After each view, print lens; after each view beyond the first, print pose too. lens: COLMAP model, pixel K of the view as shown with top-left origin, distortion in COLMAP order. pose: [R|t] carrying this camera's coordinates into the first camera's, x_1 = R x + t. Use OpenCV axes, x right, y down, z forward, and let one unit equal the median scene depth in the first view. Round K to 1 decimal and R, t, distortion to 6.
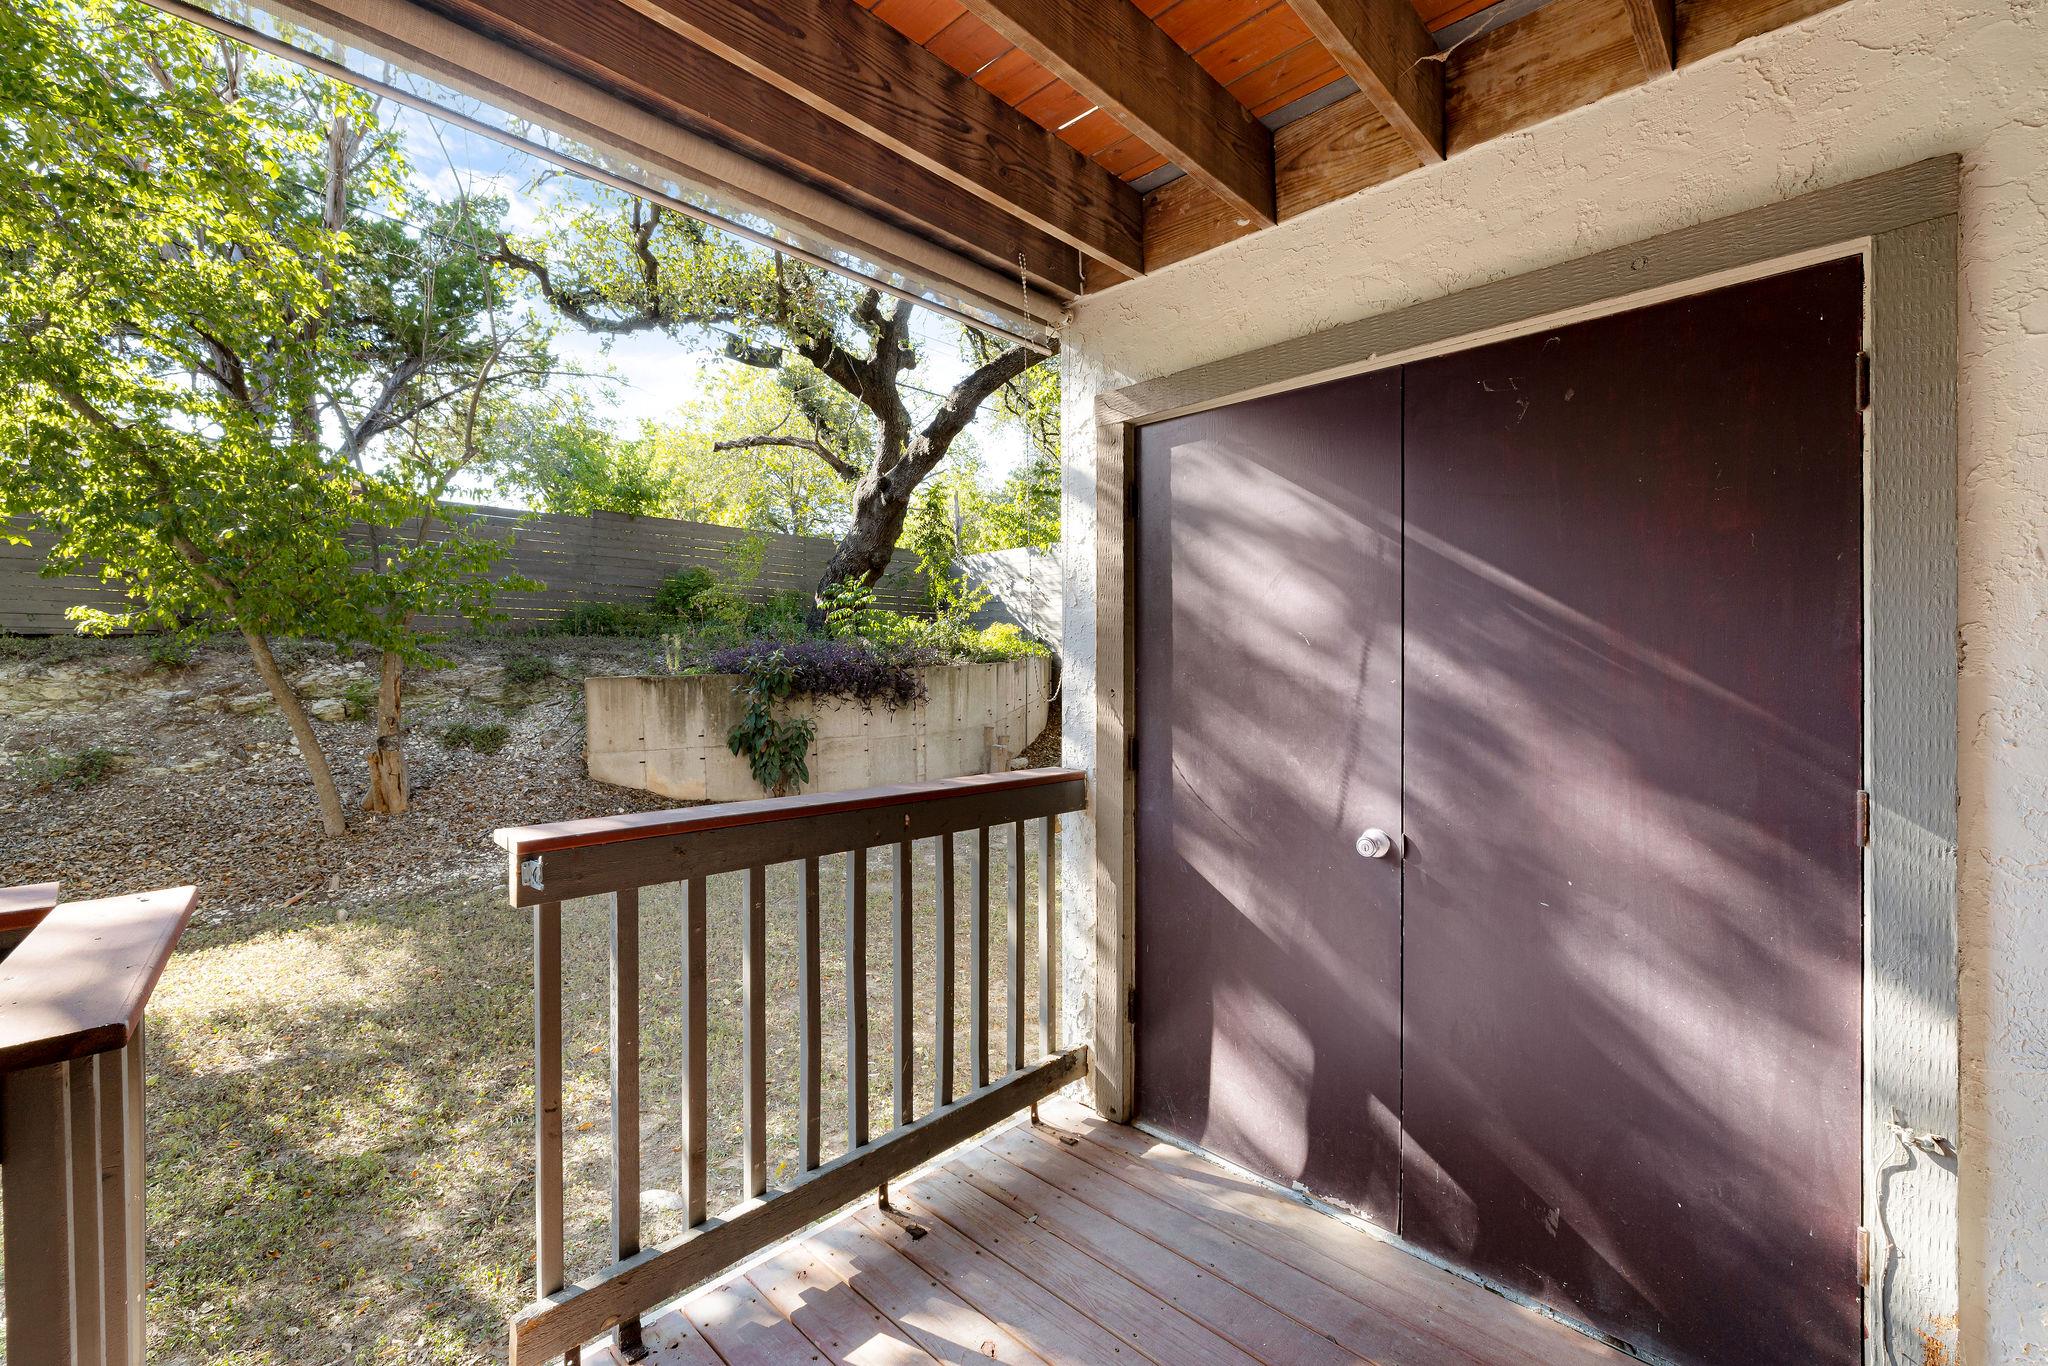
lens RADIAL K [[875.0, 0, 1022.4], [0, 875.0, 673.6], [0, 0, 1]] dist [-0.002489, 0.000047]
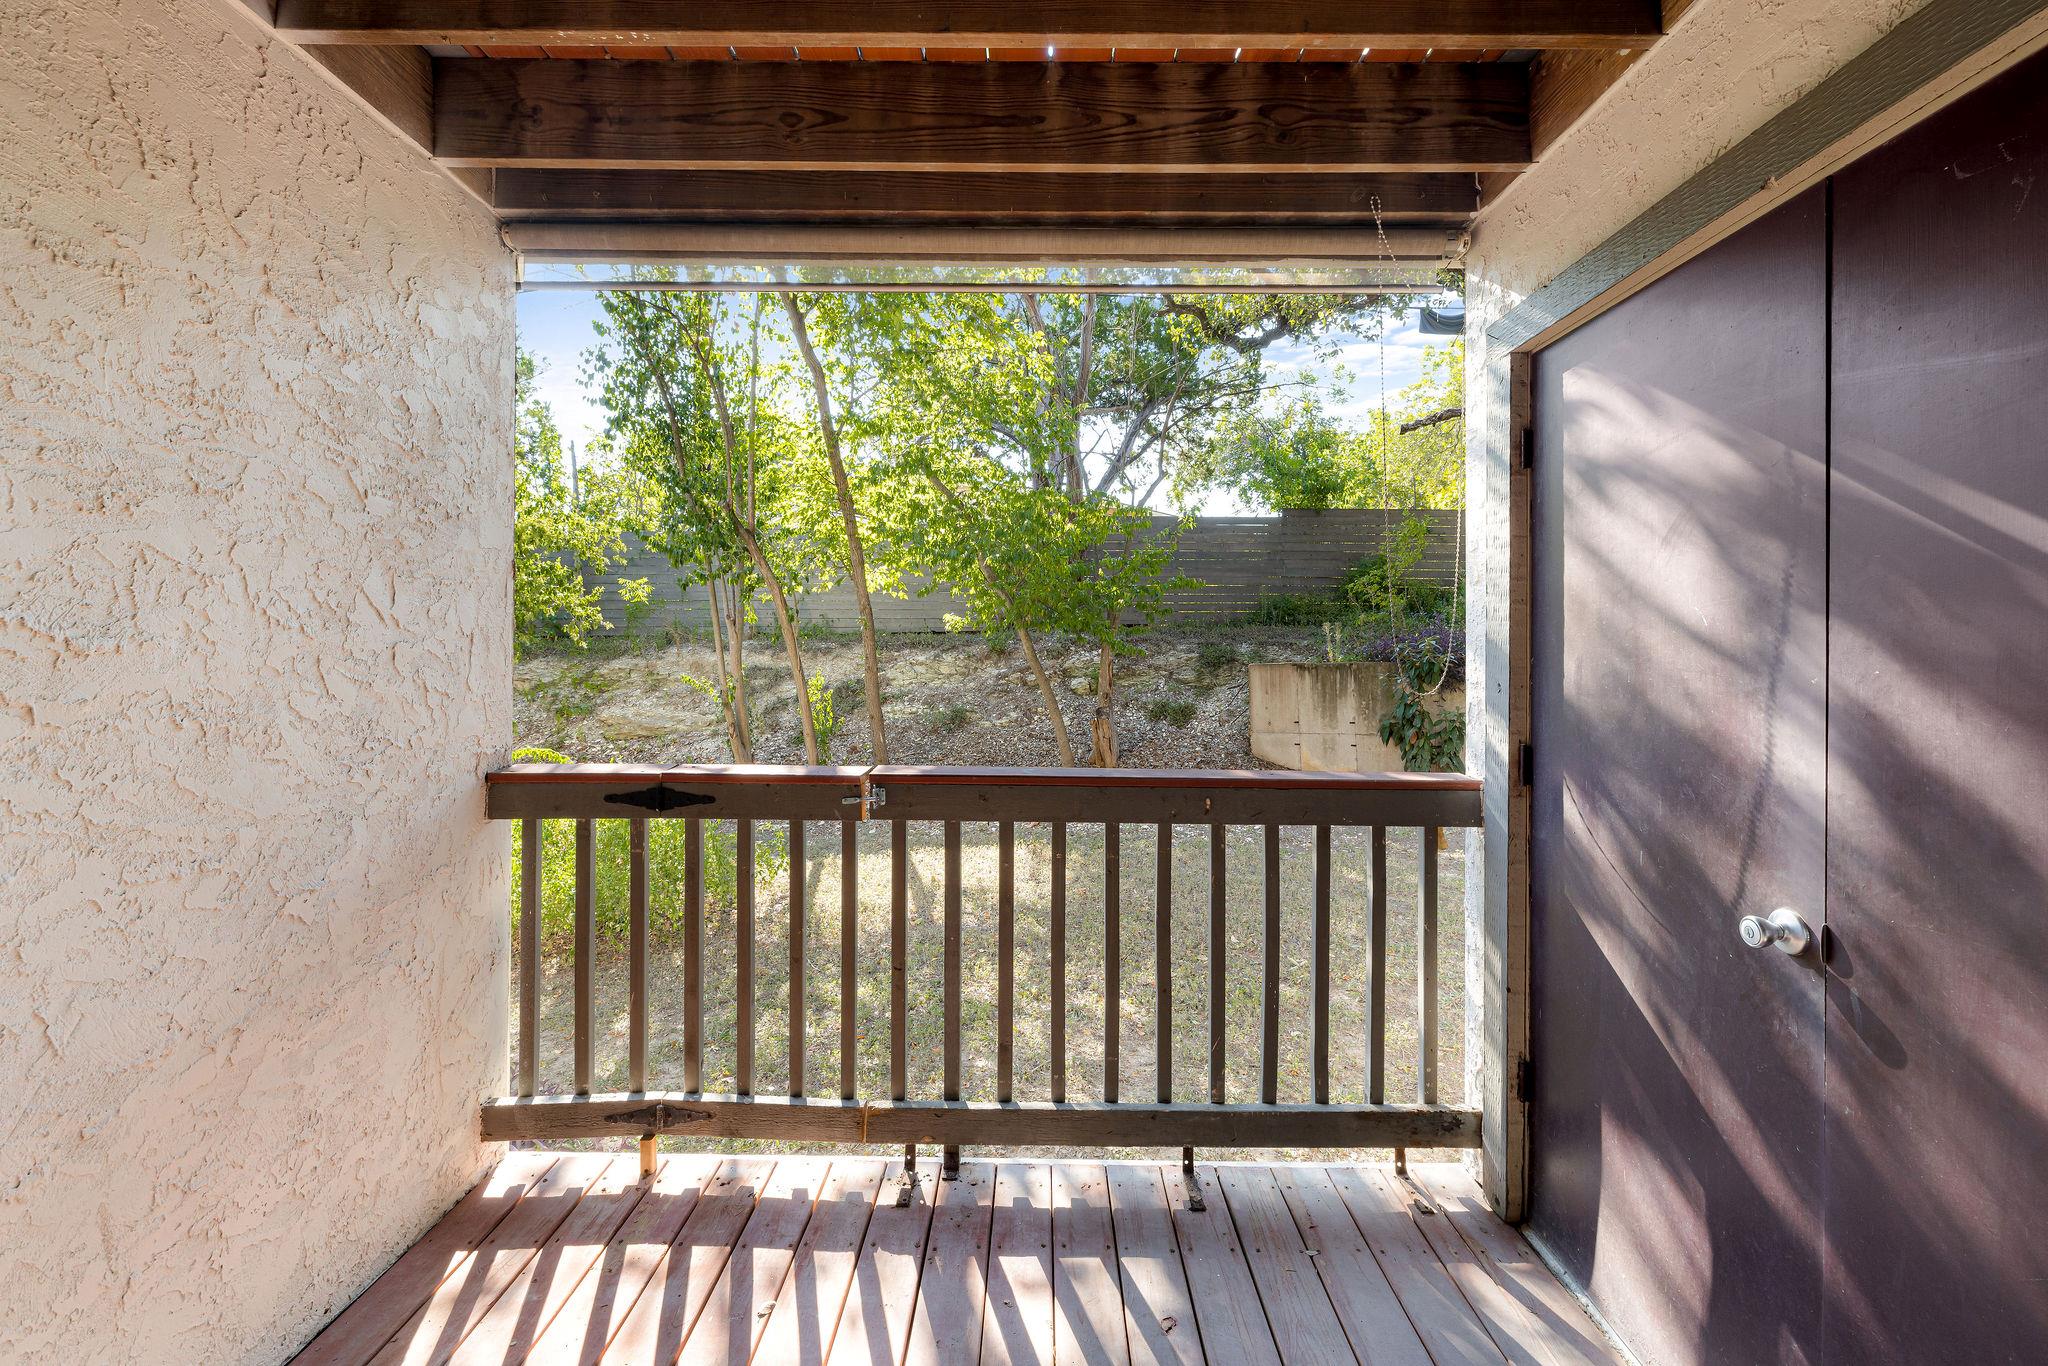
lens RADIAL K [[882.3, 0, 1029.6], [0, 882.3, 657.8], [0, 0, 1]] dist [0.000459, 0.000885]
pose [[0.681236, 0.007101, -0.732029, 0.135754], [-0.009898, 0.999951, 0.000489, -0.000662], [0.731997, 0.006912, 0.681273, 0.039472]]
